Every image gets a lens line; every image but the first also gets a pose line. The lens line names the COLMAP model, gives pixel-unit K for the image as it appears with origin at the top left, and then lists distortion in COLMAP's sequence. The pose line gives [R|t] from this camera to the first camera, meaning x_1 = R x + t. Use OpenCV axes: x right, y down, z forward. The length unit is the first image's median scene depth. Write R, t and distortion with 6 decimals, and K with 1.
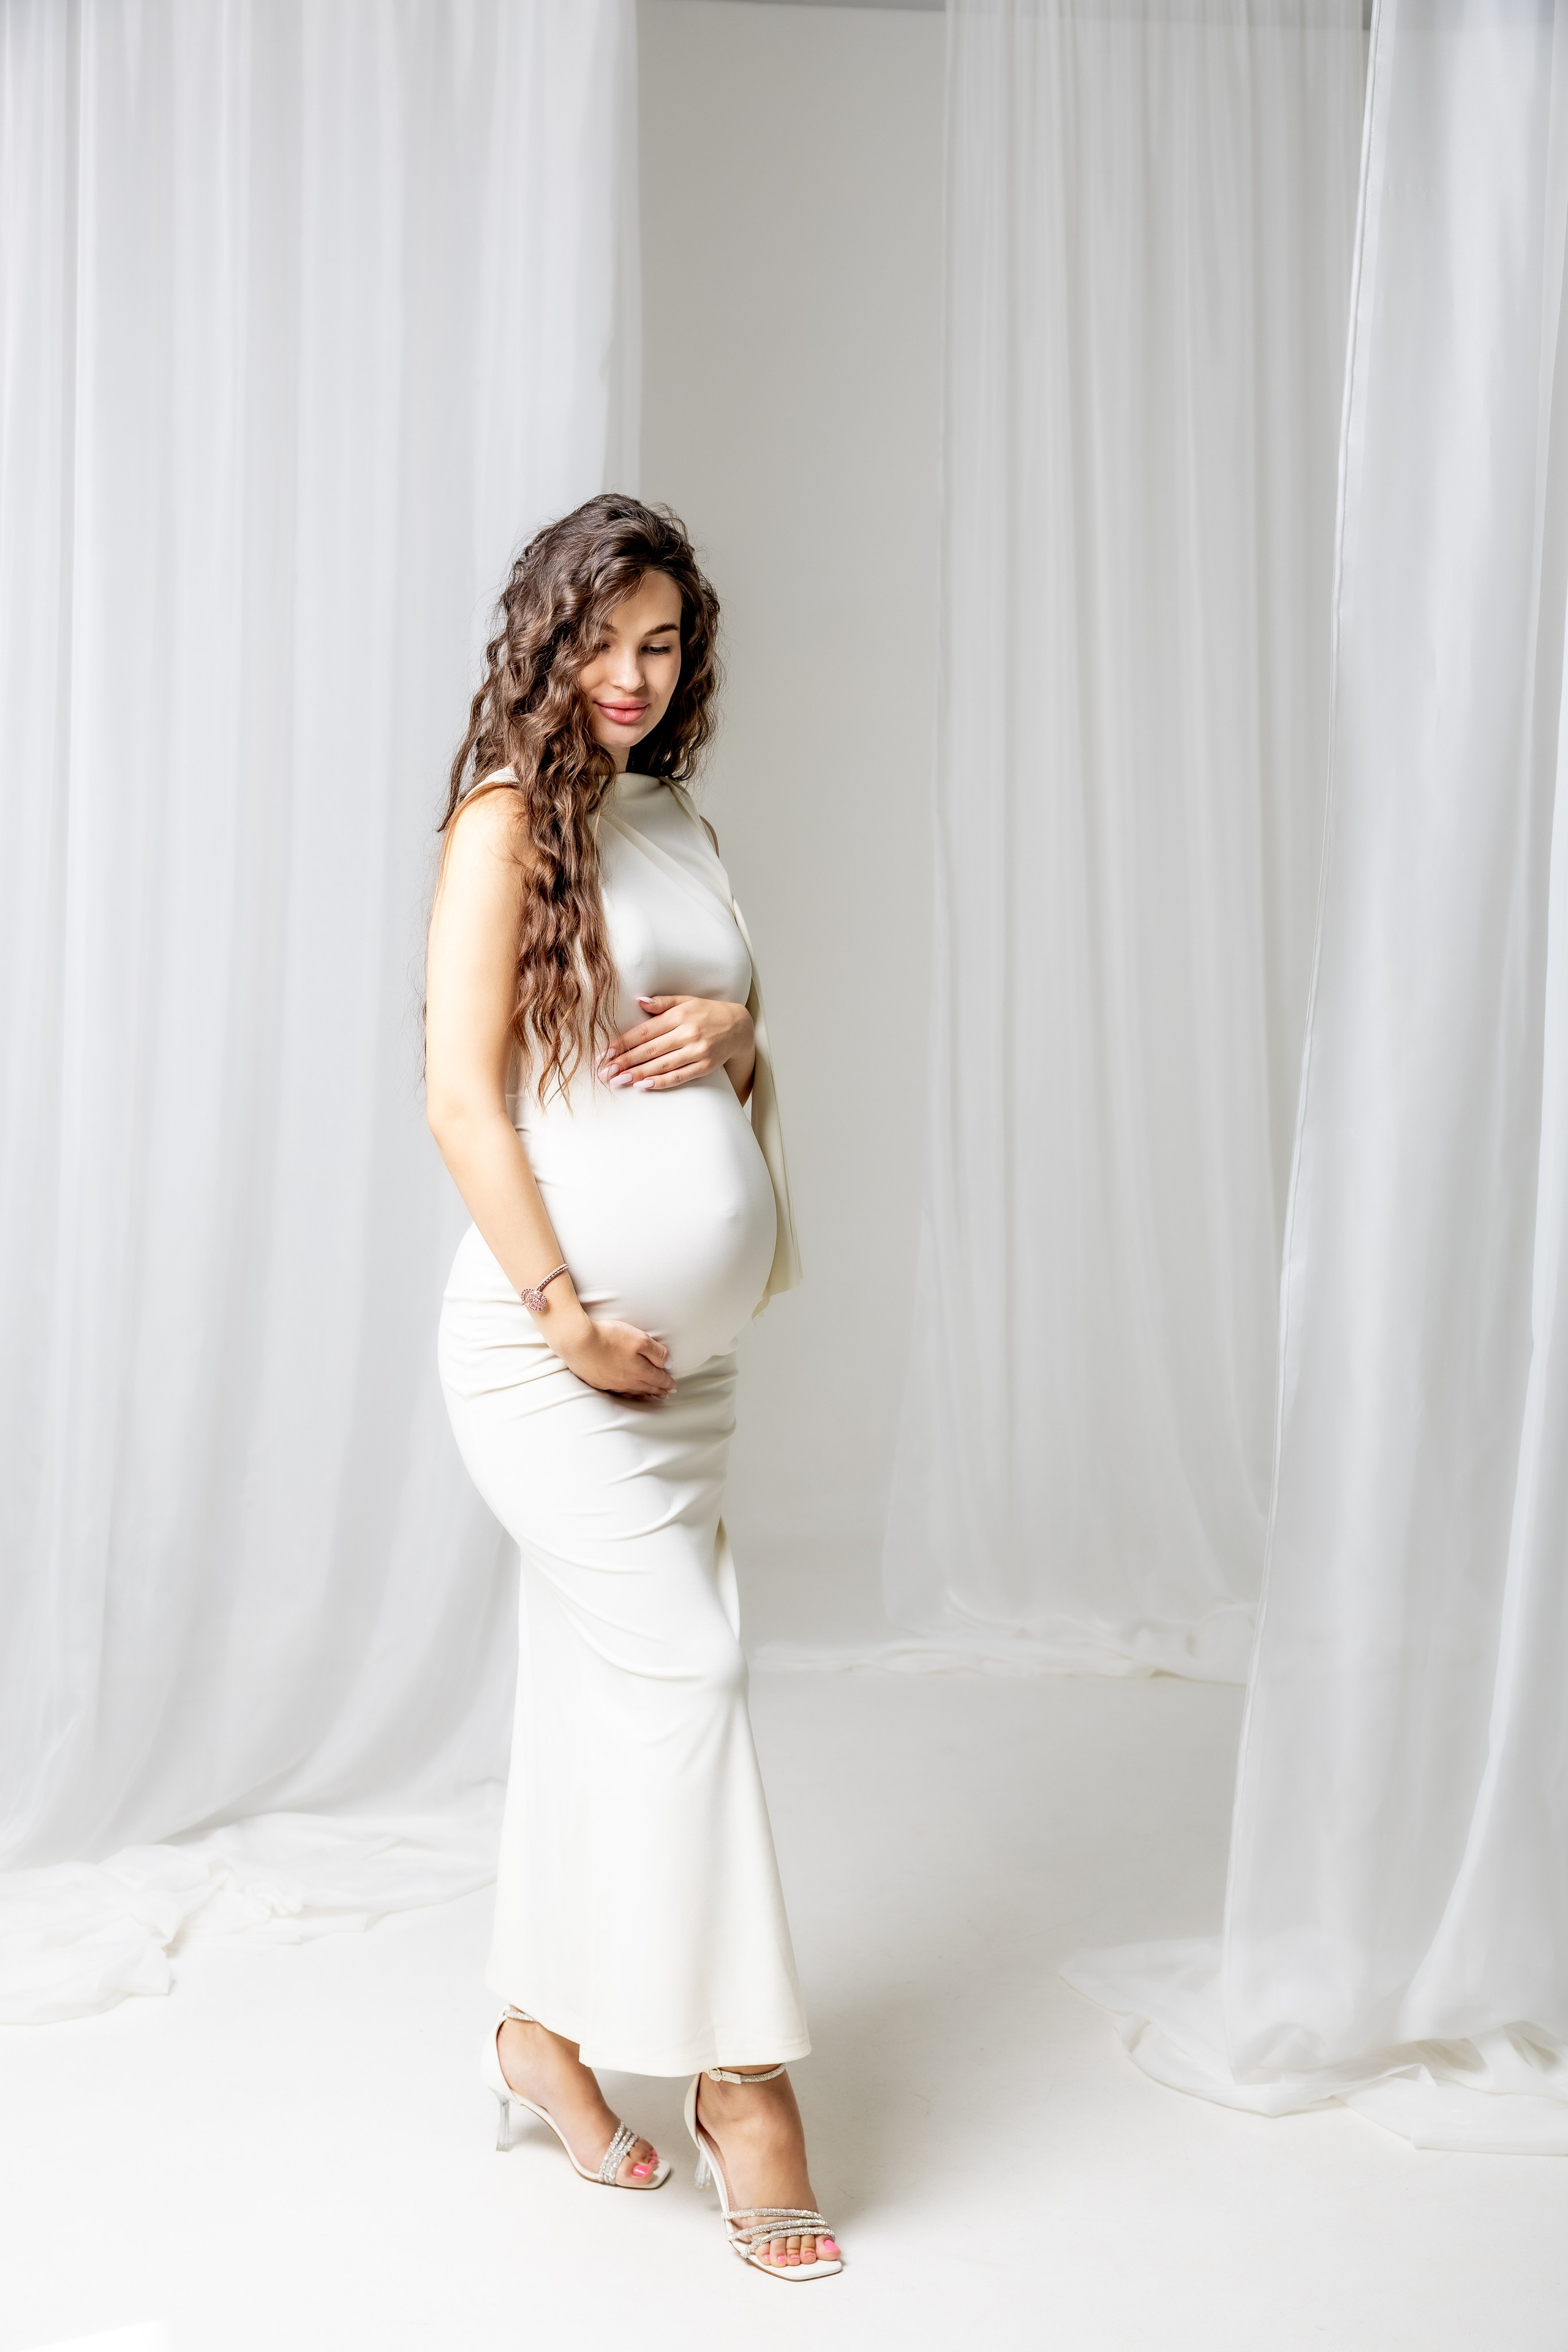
lens RADIAL K [[3294.5, 0, 783.6], [0, 3294.5, 1172.6], [0, 0, 1]] dist [0.187457, 0.000000]
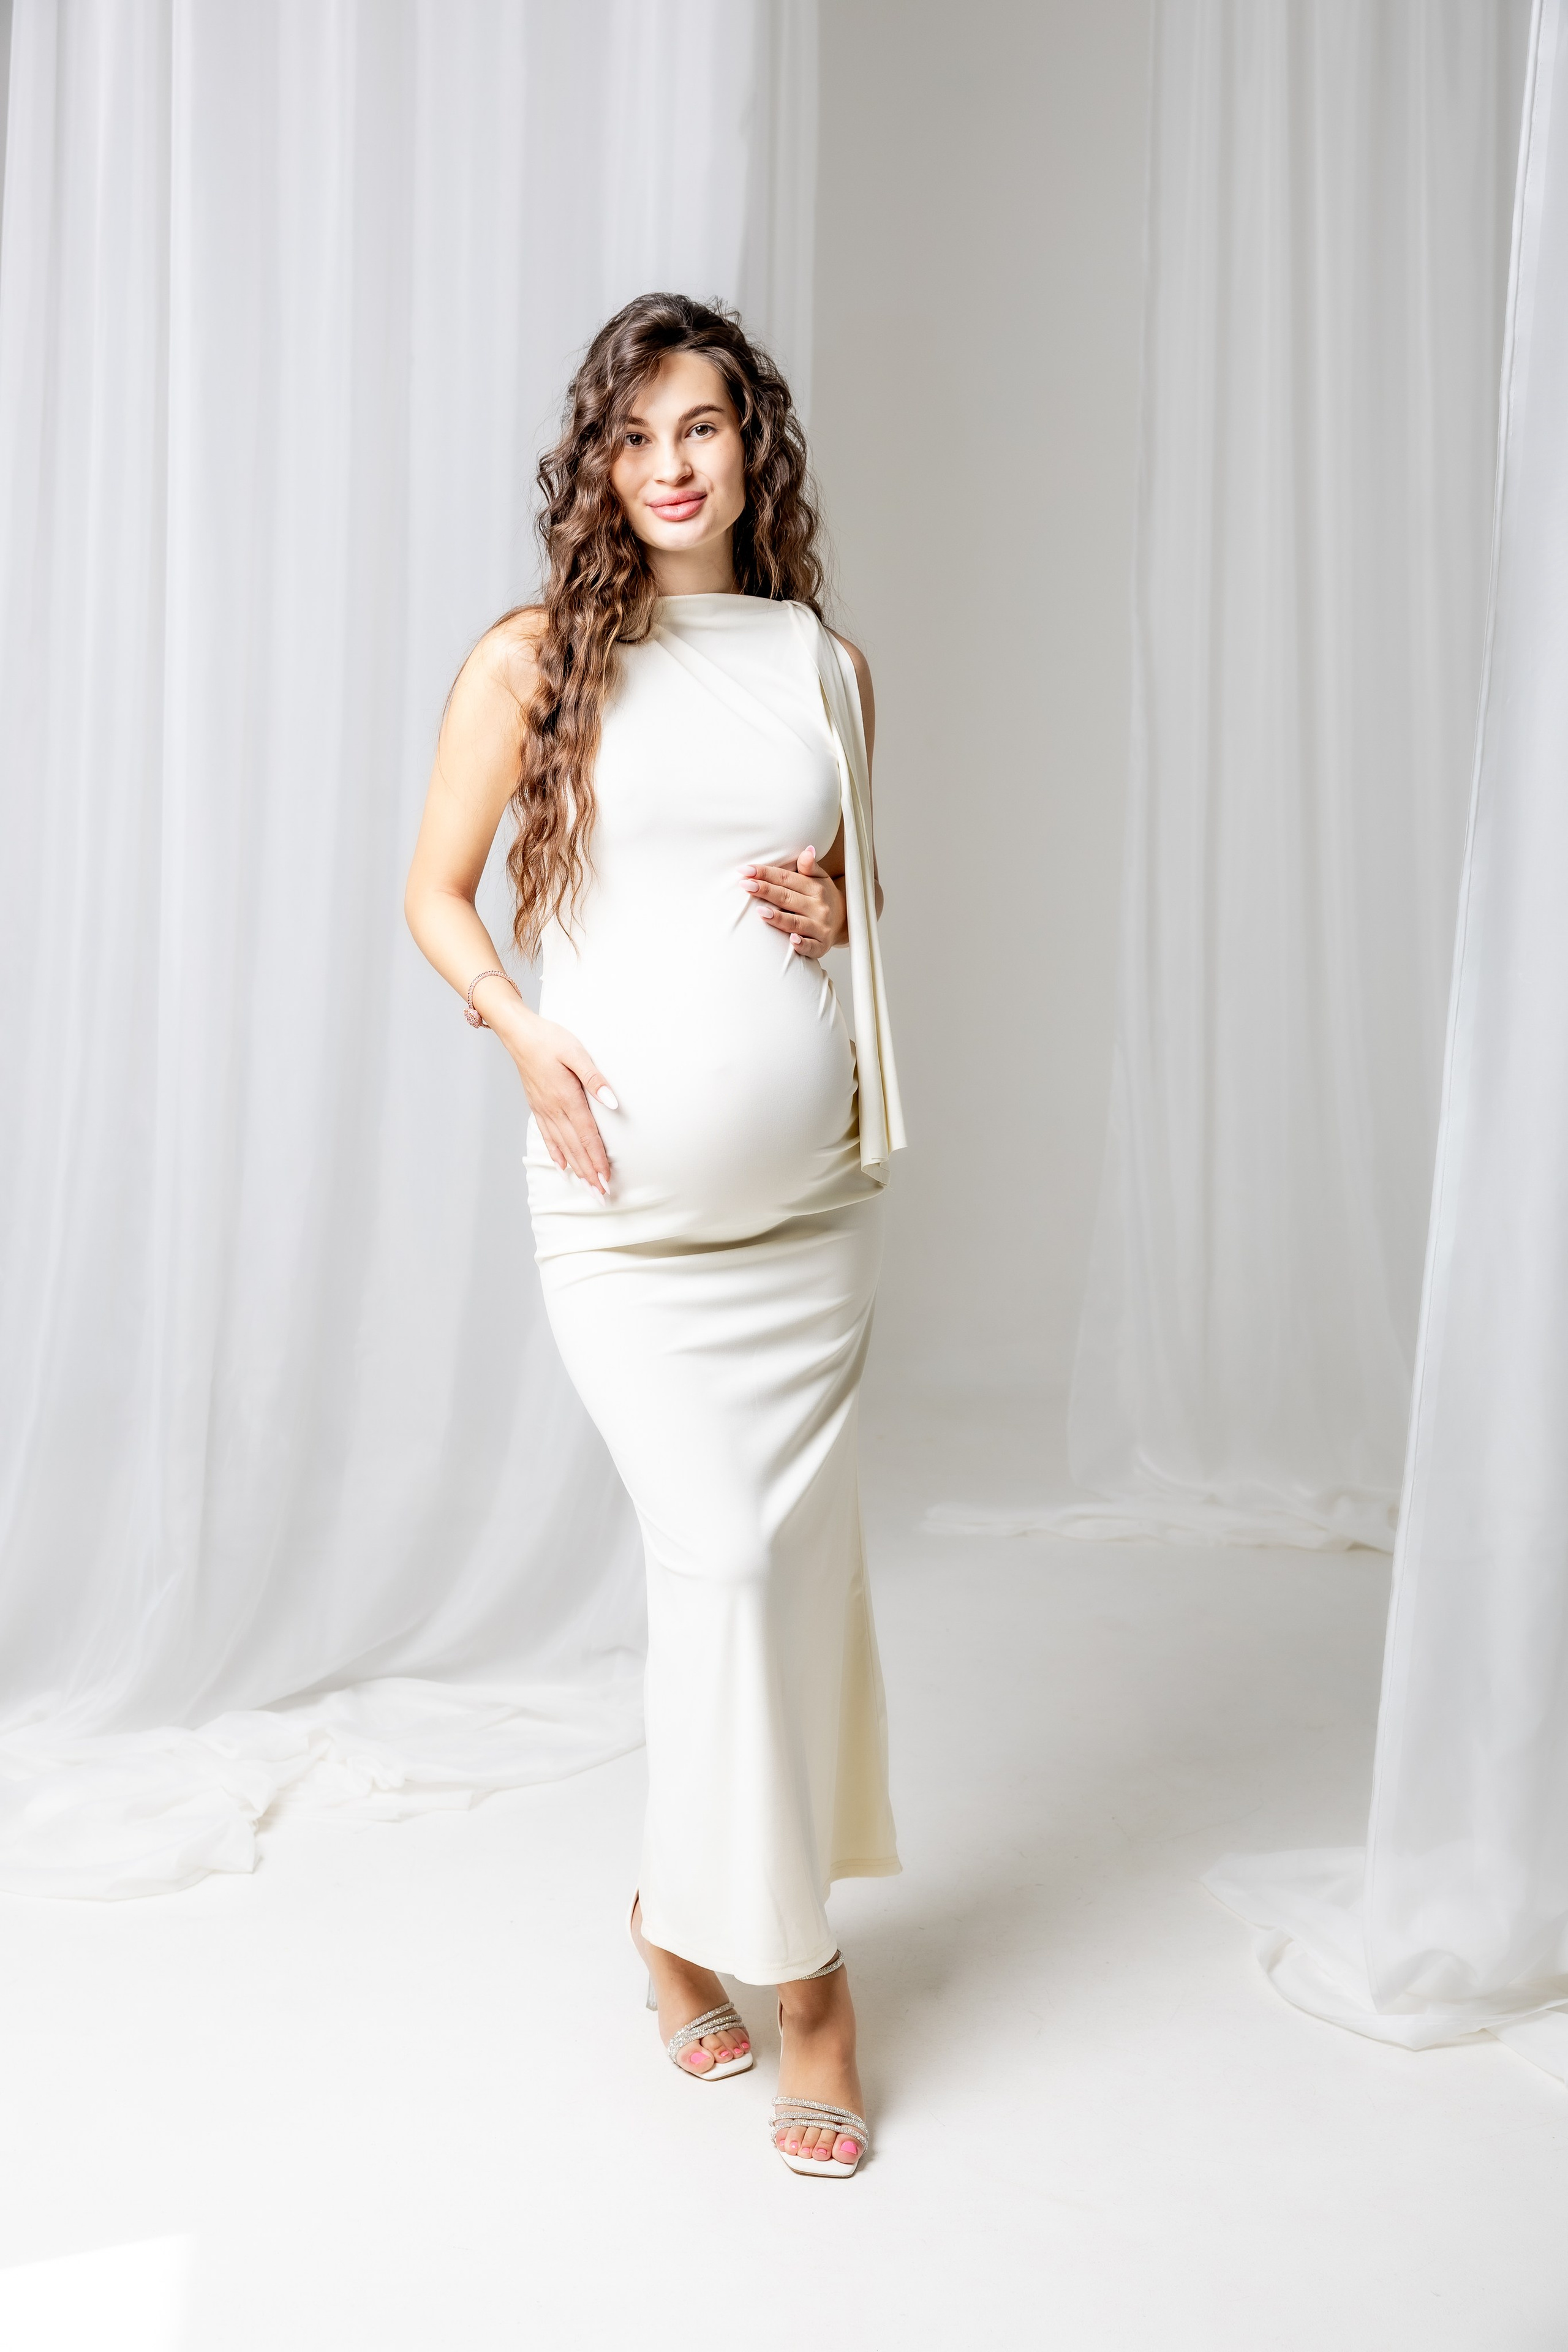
lens RADIAL K [[3432.6, 0, 809.9], [0, 3432.6, 1127.3], [0, 0, 1]] dist [0.176443, 0.000000]
pose [[0.997070, 0.013196, -0.075350, 0.041275], [-0.009878, 0.998972, 0.044244, -0.009596], [0.075857, -0.043370, 0.996175, 0.038869]]
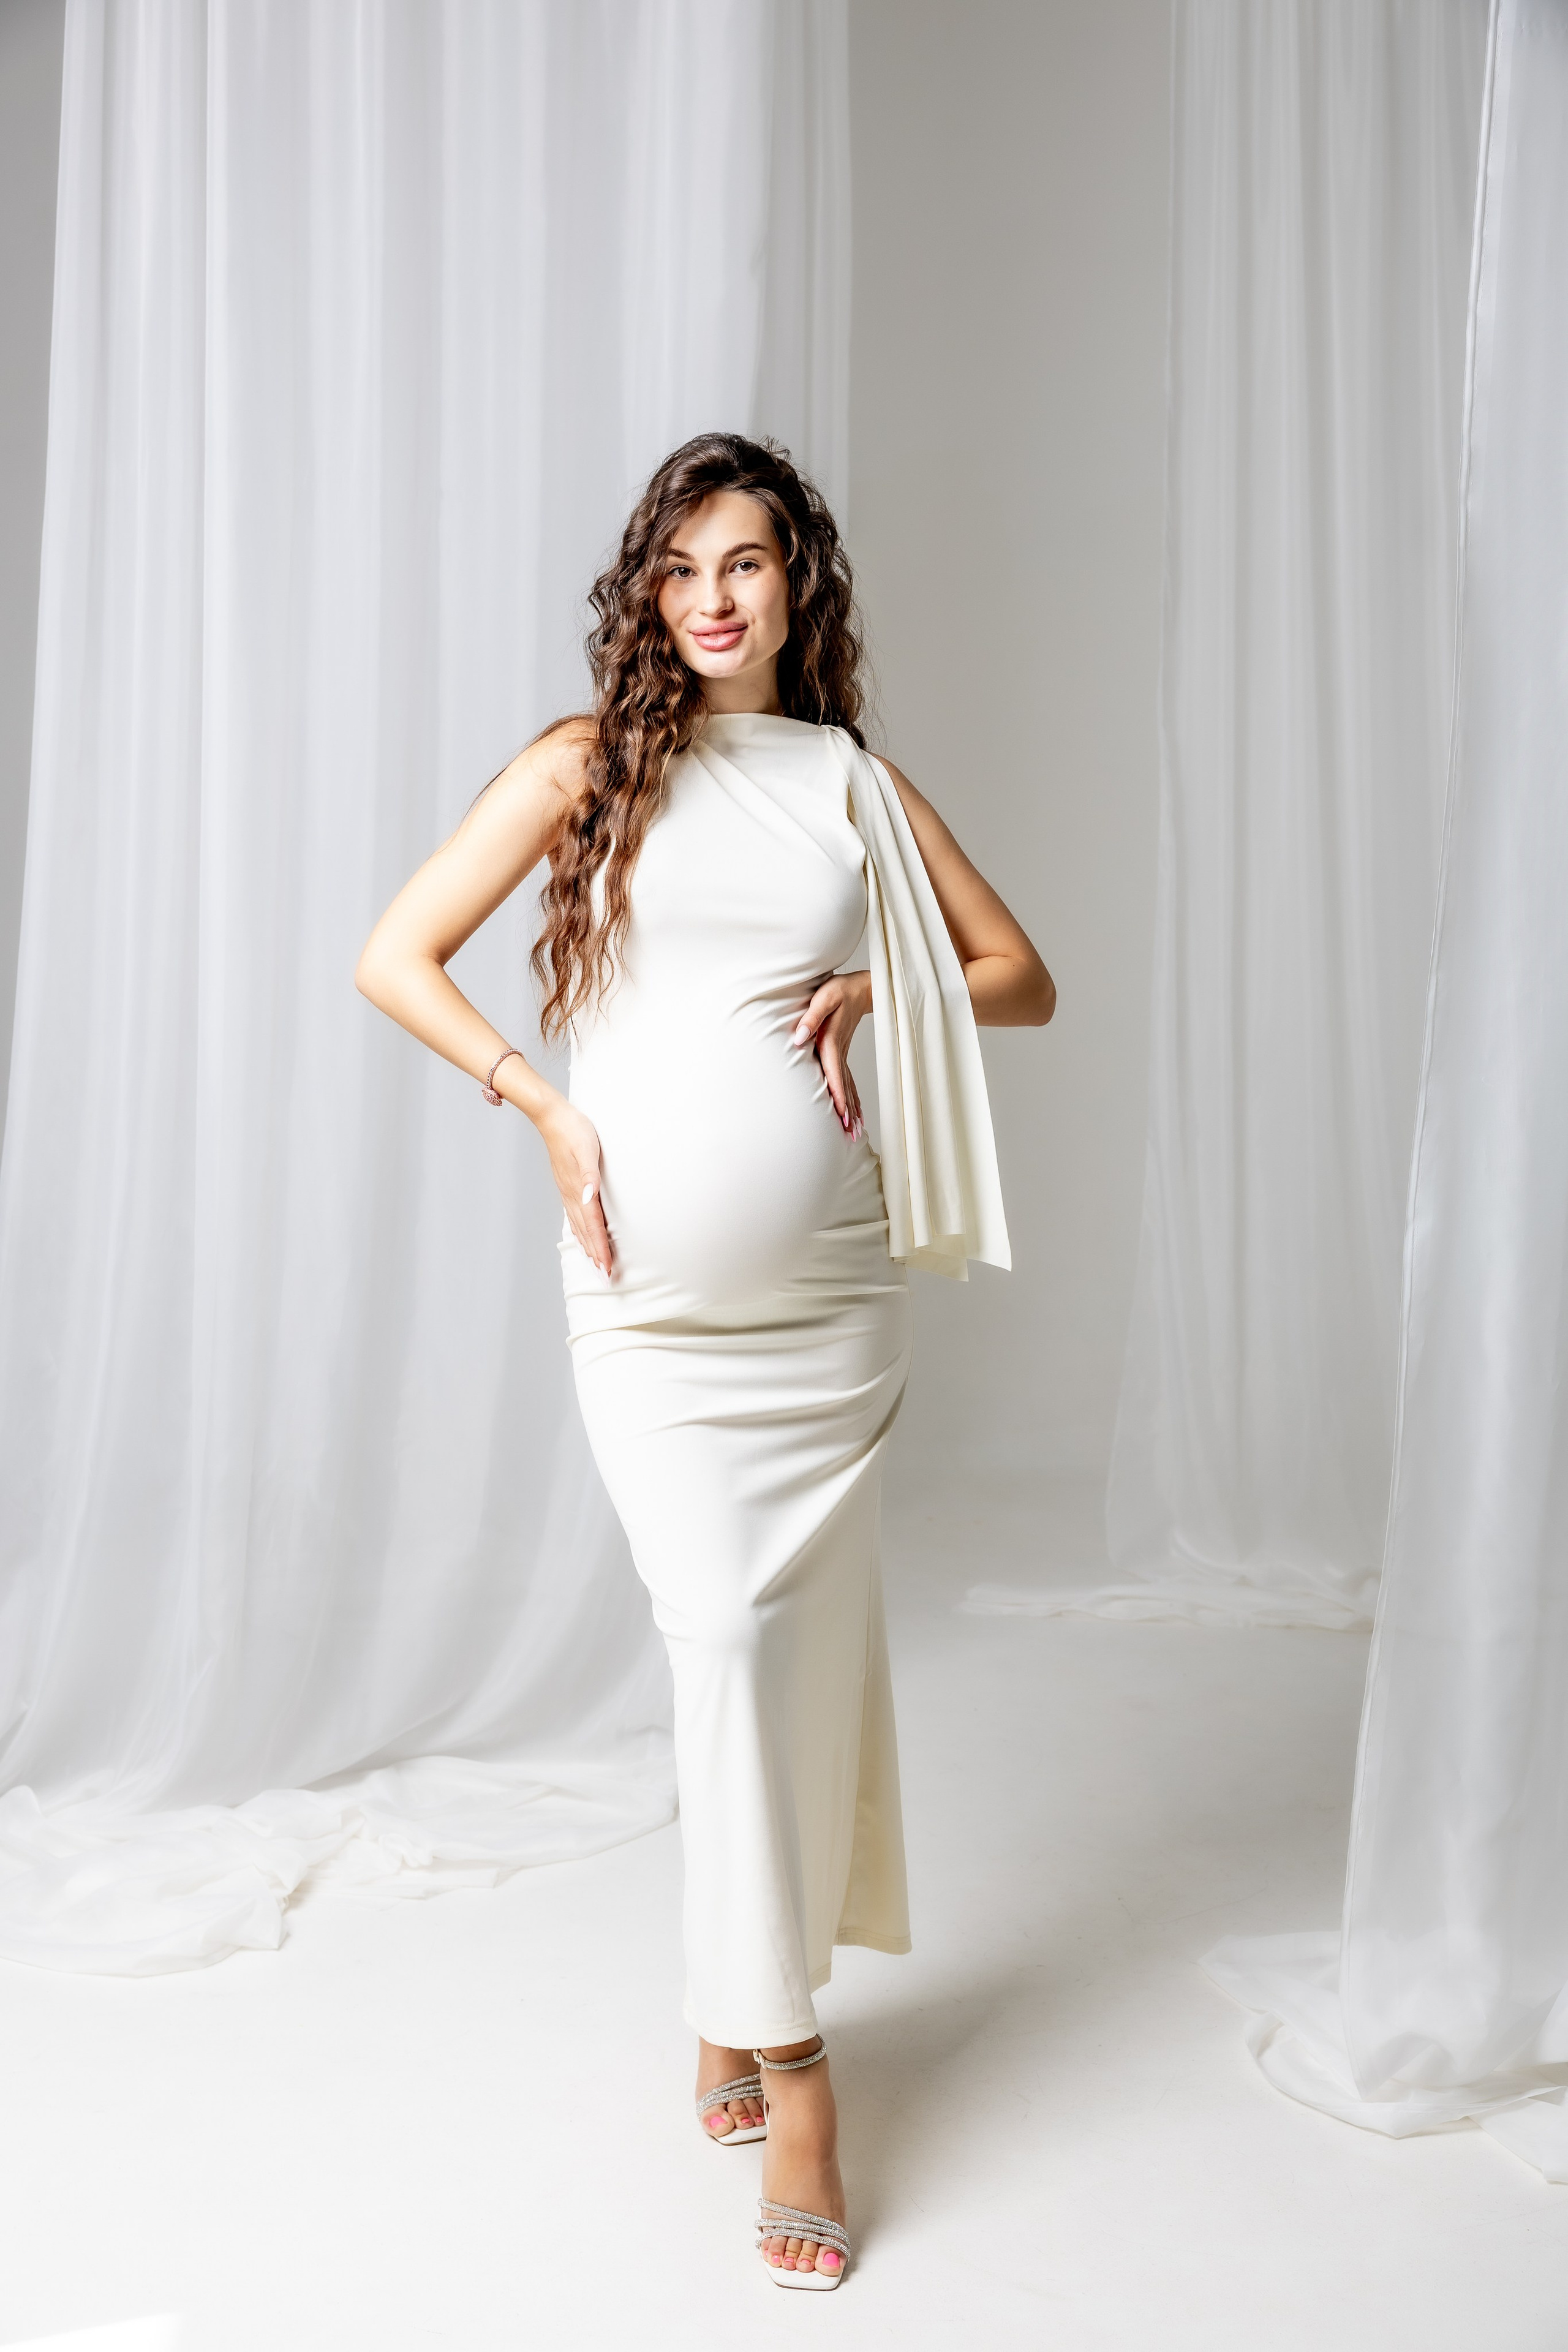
lens RADIAL K [[3199.5, 0, 785.6], [0, 3199.5, 1162.7], [0, 0, 1]] dist [0.170799, 0.000000]
pose [[0.992194, 0.004611, -0.124619, 0.074882], [-0.001268, 0.999637, 0.026894, -0.009929], [0.124698, -0.026526, 0.991840, 0.076434]]
